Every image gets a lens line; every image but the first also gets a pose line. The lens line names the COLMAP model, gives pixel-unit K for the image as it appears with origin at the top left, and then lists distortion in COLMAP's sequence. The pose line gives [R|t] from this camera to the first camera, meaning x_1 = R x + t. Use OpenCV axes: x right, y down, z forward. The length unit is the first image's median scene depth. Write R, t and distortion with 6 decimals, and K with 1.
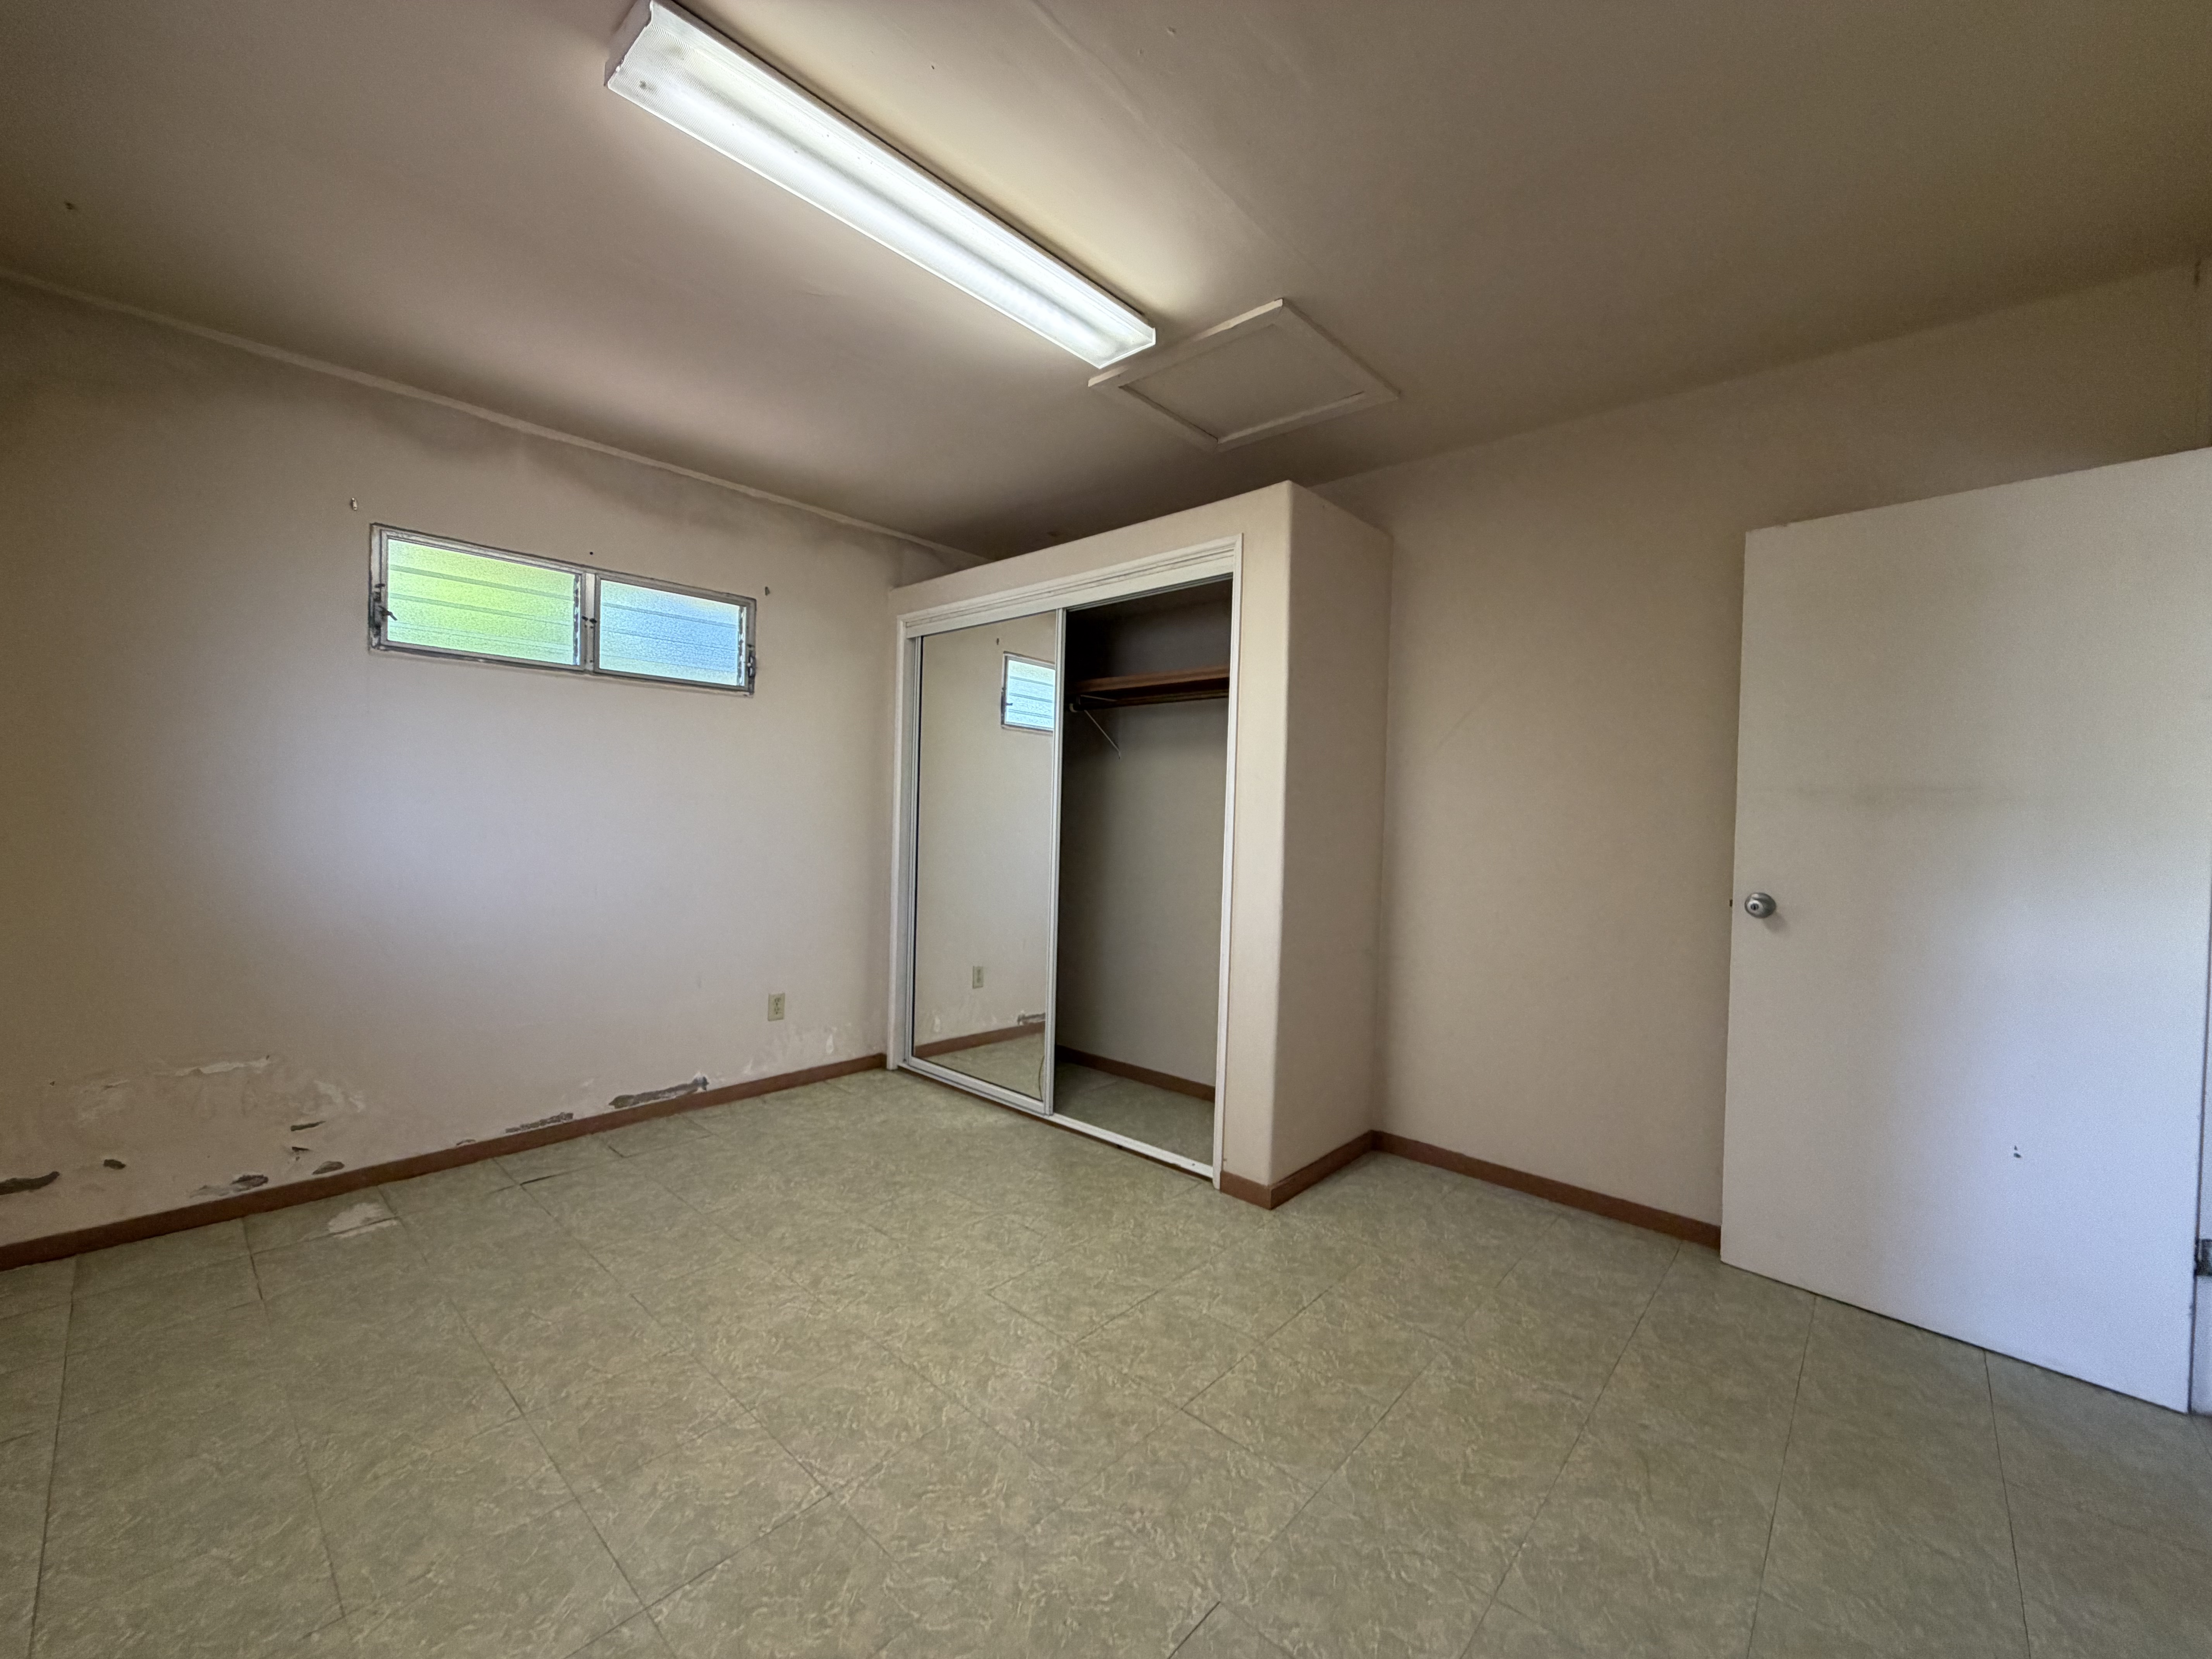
lens RADIAL K [[883.8, 0, 1101.2], [0, 883.8, 827.1], [0, 0, 1]] dist [0.001154, 0.000218]
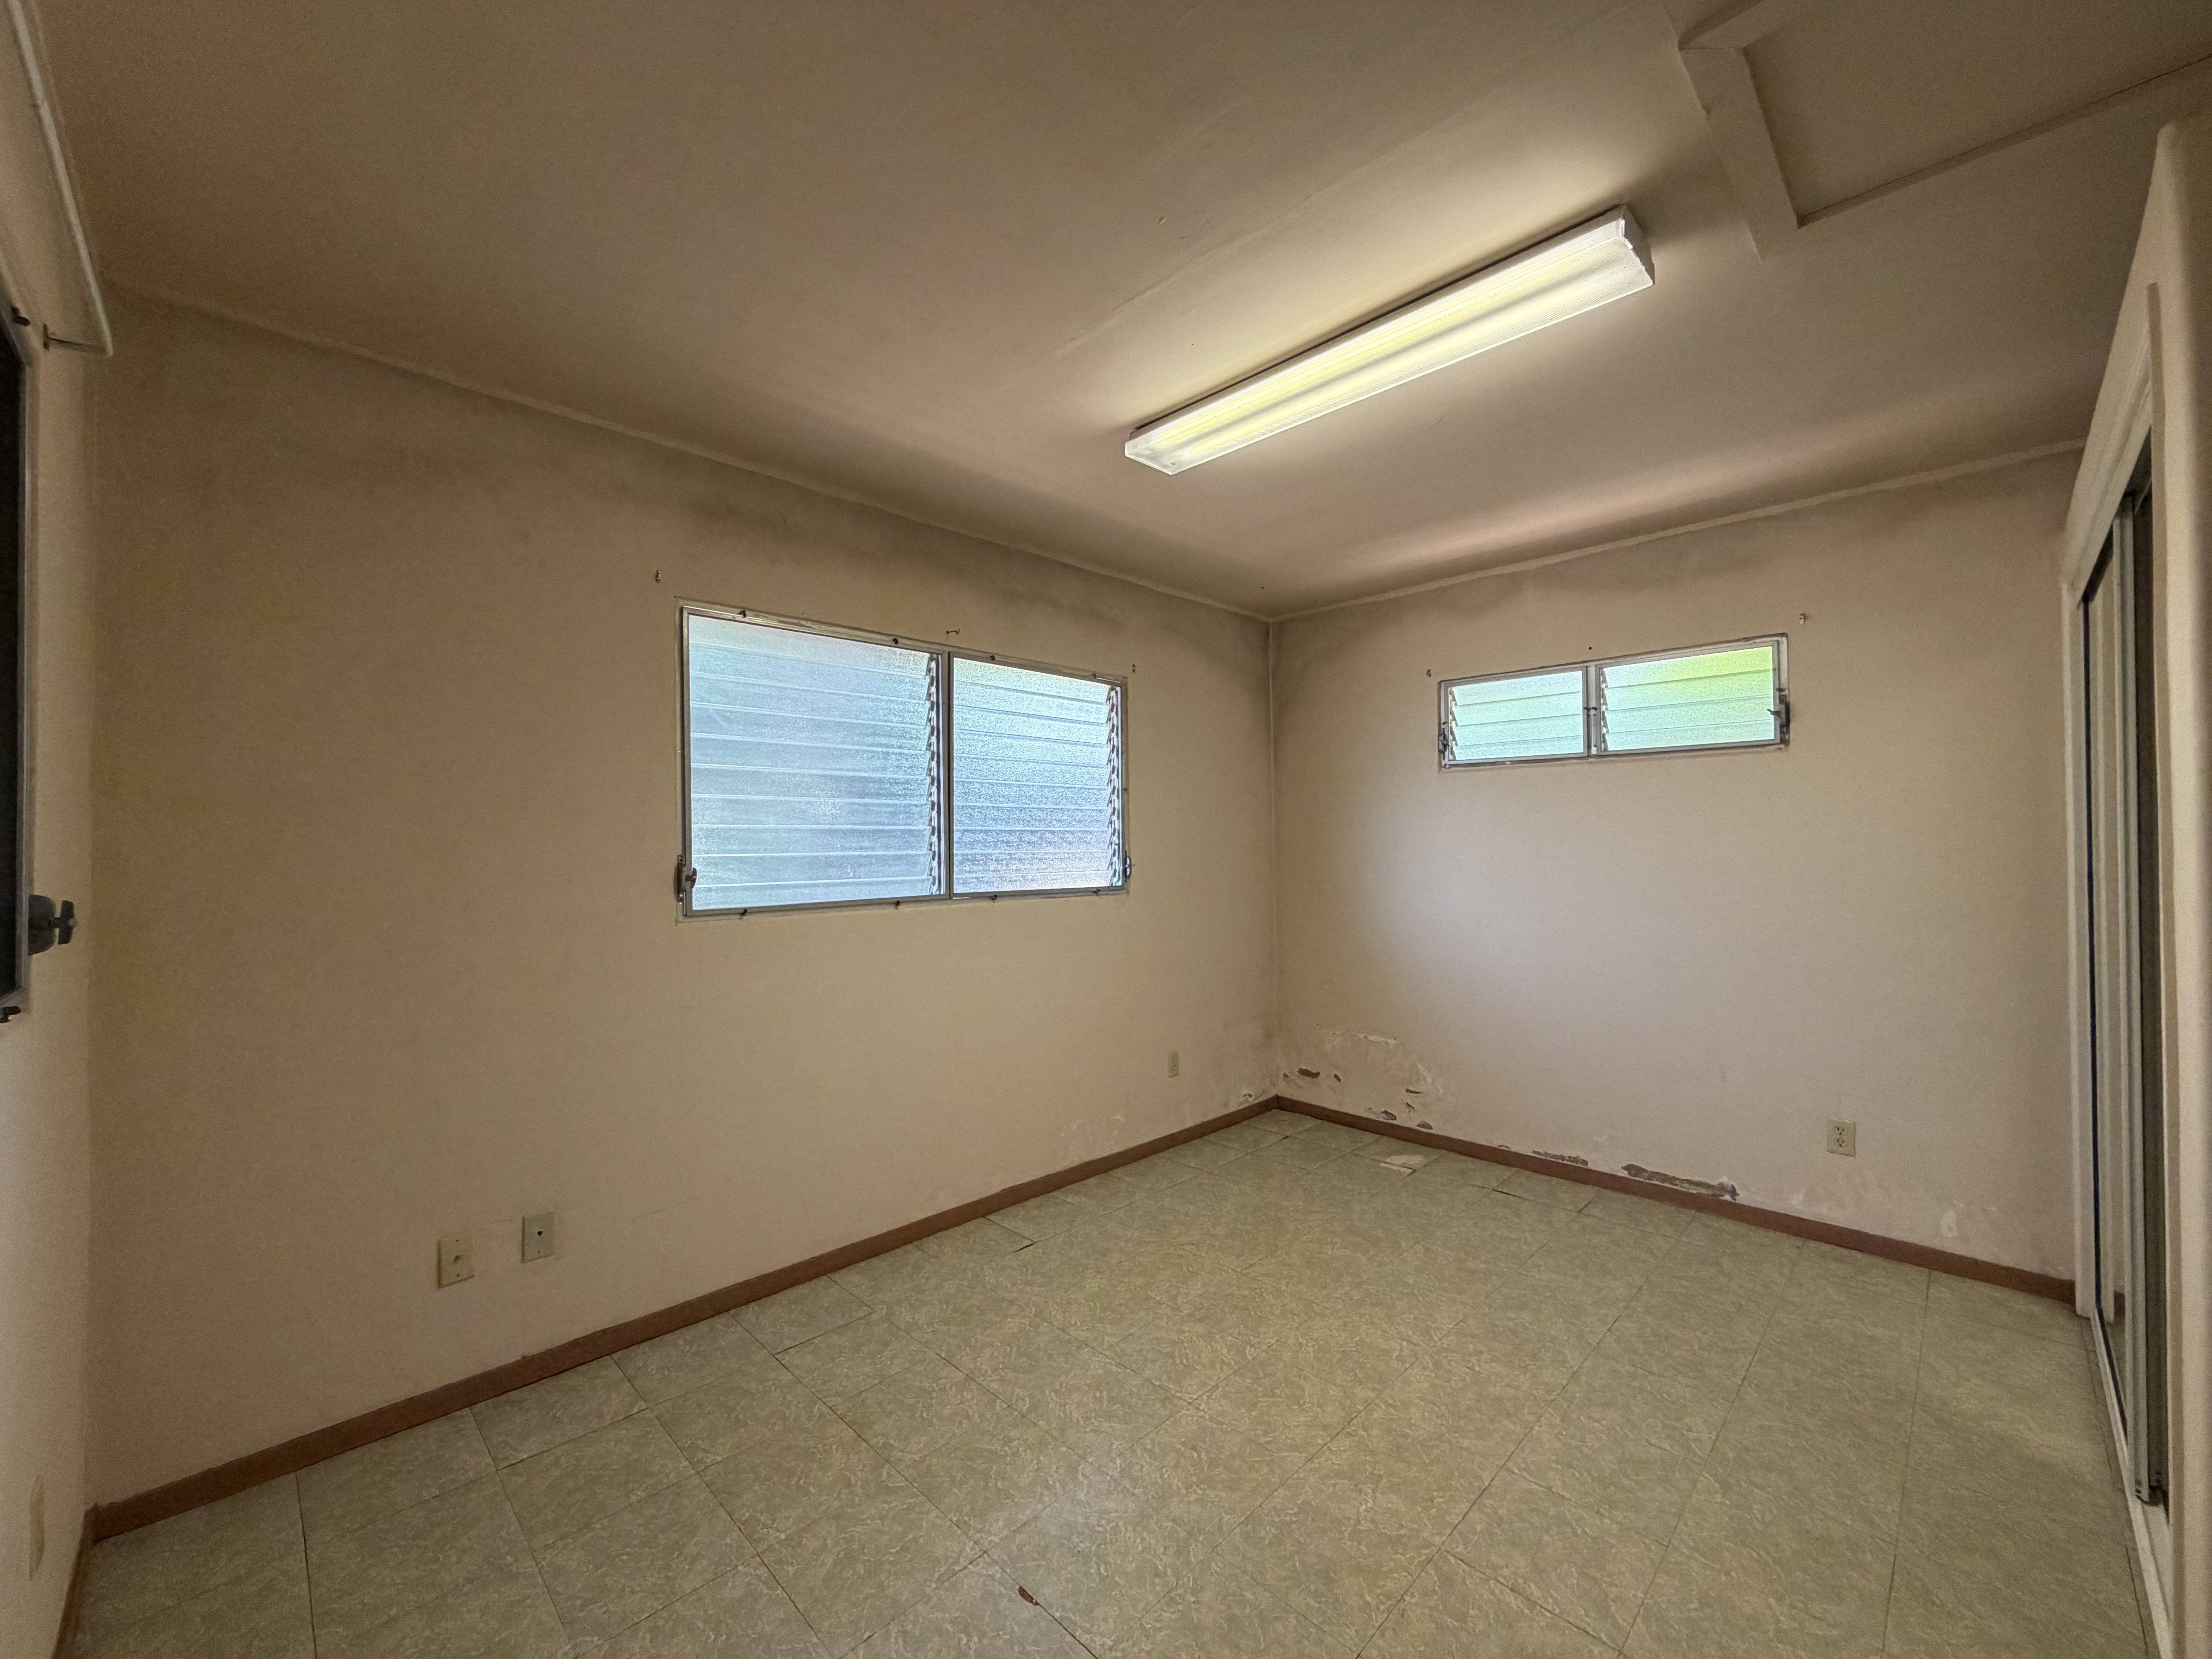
lens RADIAL K [[883.8, 0, 1101.2], [0, 883.8, 827.1], [0, 0, 1]] dist [0.001154, 0.000218]
pose [[-0.054276, -0.040154, -0.997718, 0.564680], [-0.009584, 0.999166, -0.039691, -0.040892], [0.998480, 0.007408, -0.054616, 0.478710]]
